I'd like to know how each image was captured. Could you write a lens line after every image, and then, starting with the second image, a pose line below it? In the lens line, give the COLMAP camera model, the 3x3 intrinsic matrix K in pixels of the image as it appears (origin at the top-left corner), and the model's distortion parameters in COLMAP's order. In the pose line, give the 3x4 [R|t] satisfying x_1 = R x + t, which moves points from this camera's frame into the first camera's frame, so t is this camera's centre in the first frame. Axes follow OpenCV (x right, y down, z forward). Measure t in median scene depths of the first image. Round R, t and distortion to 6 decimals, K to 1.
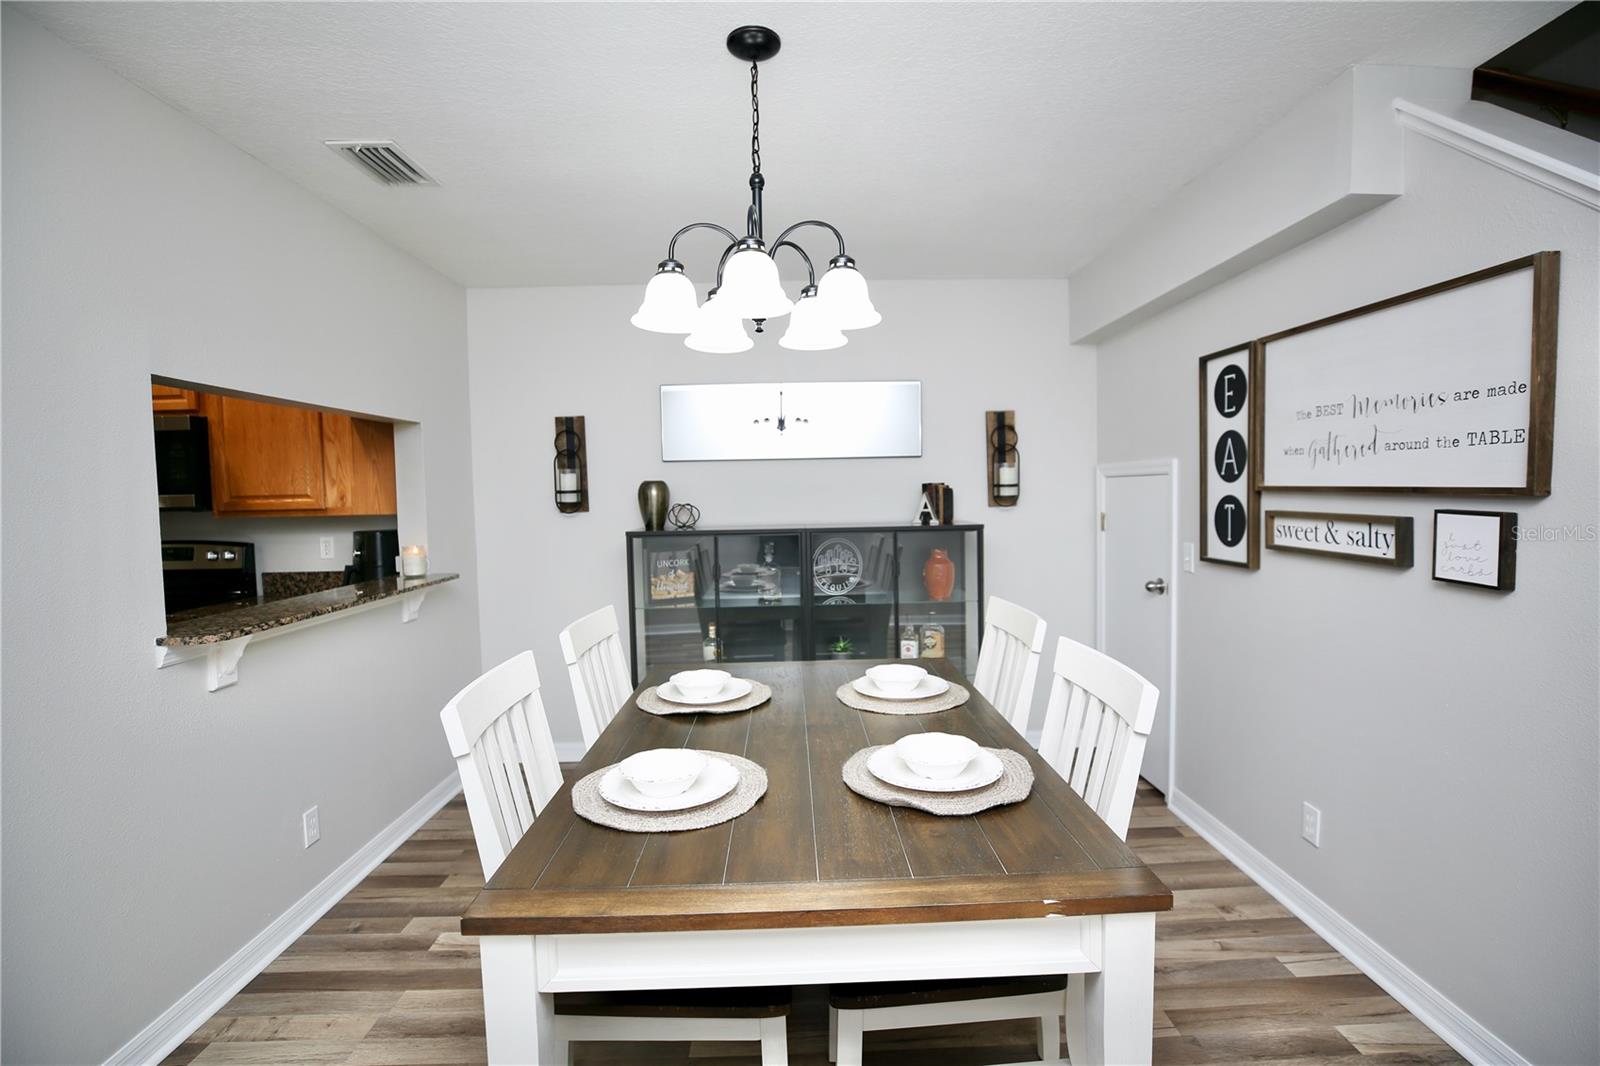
lens RADIAL K [[726.0, 0, 806.1], [0, 726.0, 527.1], [0, 0, 1]] dist [-0.041442, 0.010047]
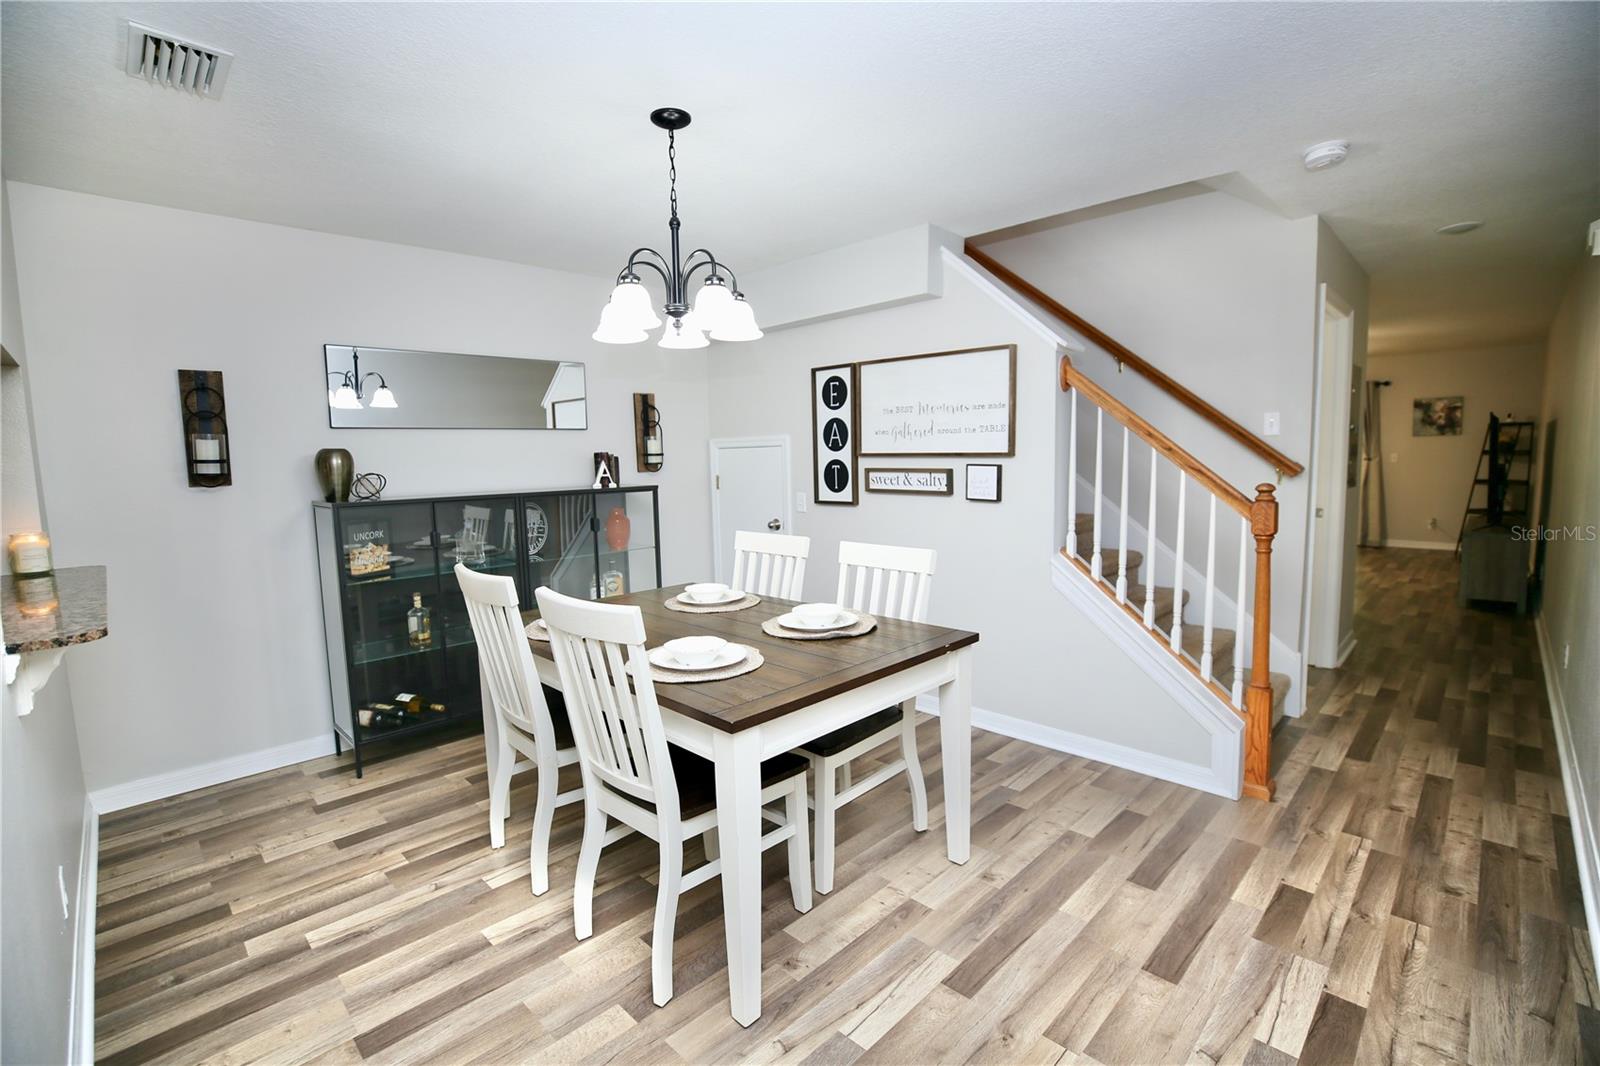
lens RADIAL K [[726.0, 0, 806.1], [0, 726.0, 527.1], [0, 0, 1]] dist [-0.041442, 0.010047]
pose [[0.715472, -0.065709, 0.695545, -0.582755], [0.042307, 0.997815, 0.050745, 0.020602], [-0.697360, -0.006880, 0.716688, -0.098439]]
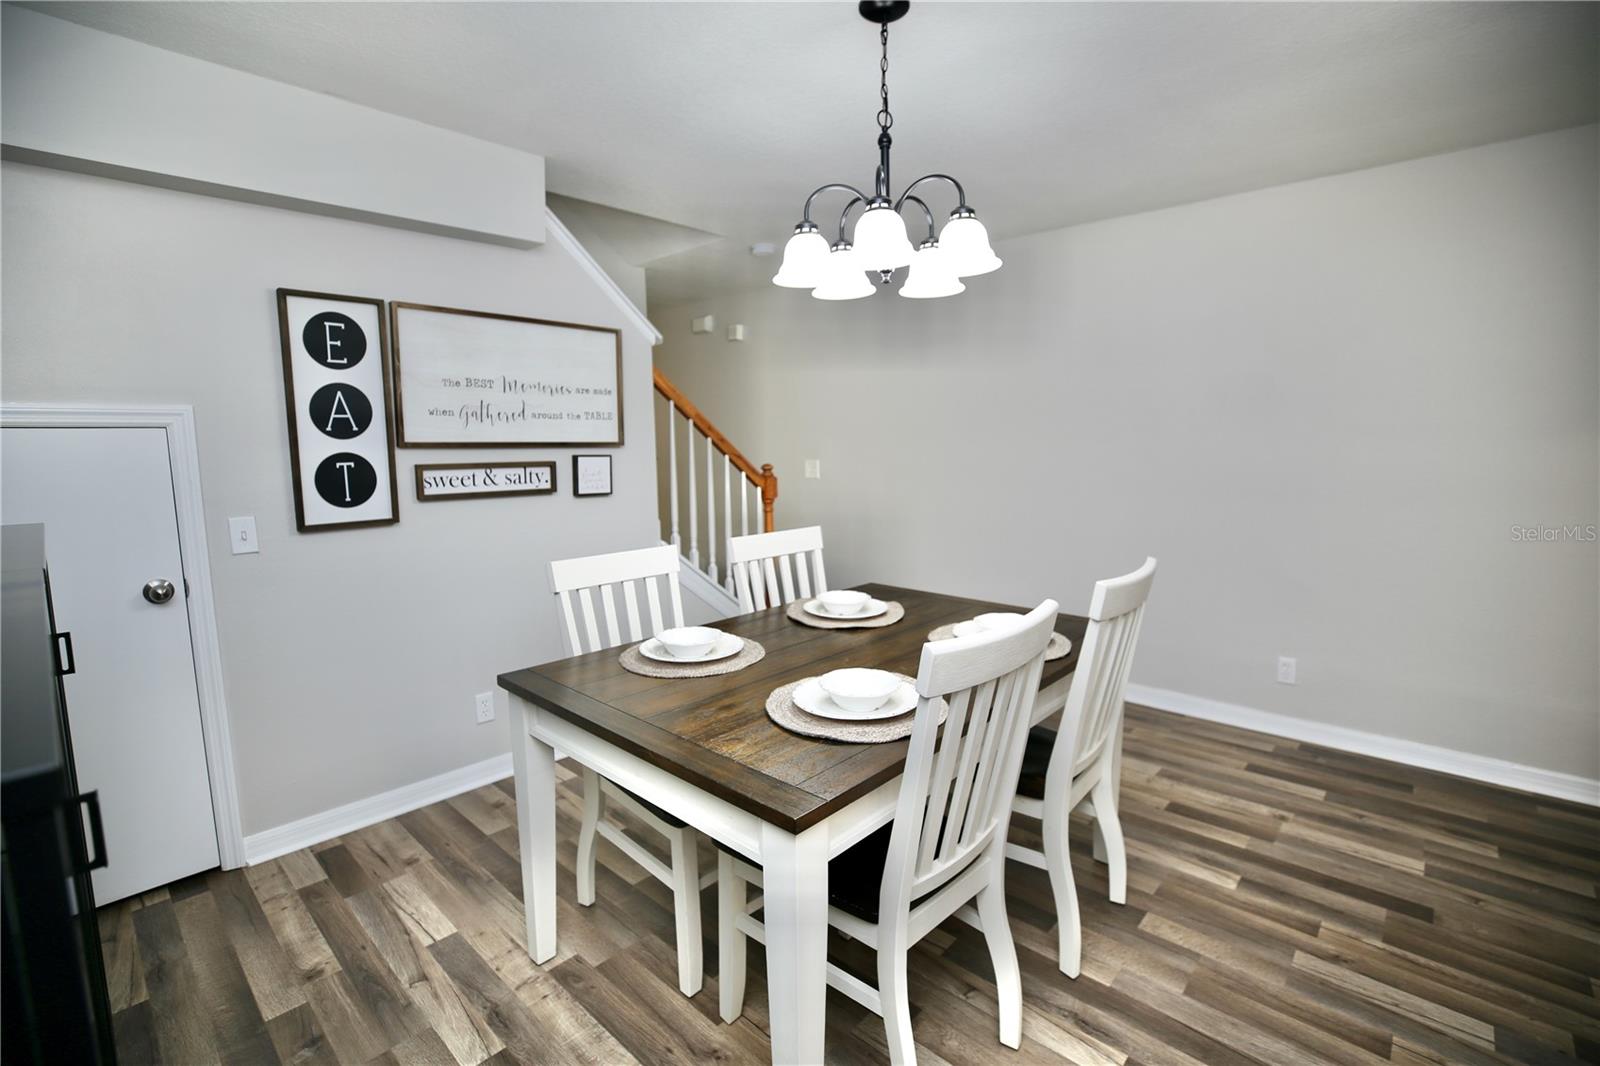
lens RADIAL K [[726.0, 0, 806.1], [0, 726.0, 527.1], [0, 0, 1]] dist [-0.041442, 0.010047]
pose [[-0.716823, -0.053652, 0.695188, -0.512673], [0.061175, 0.988351, 0.139356, -0.042157], [-0.694566, 0.142421, -0.705191, 1.277532]]
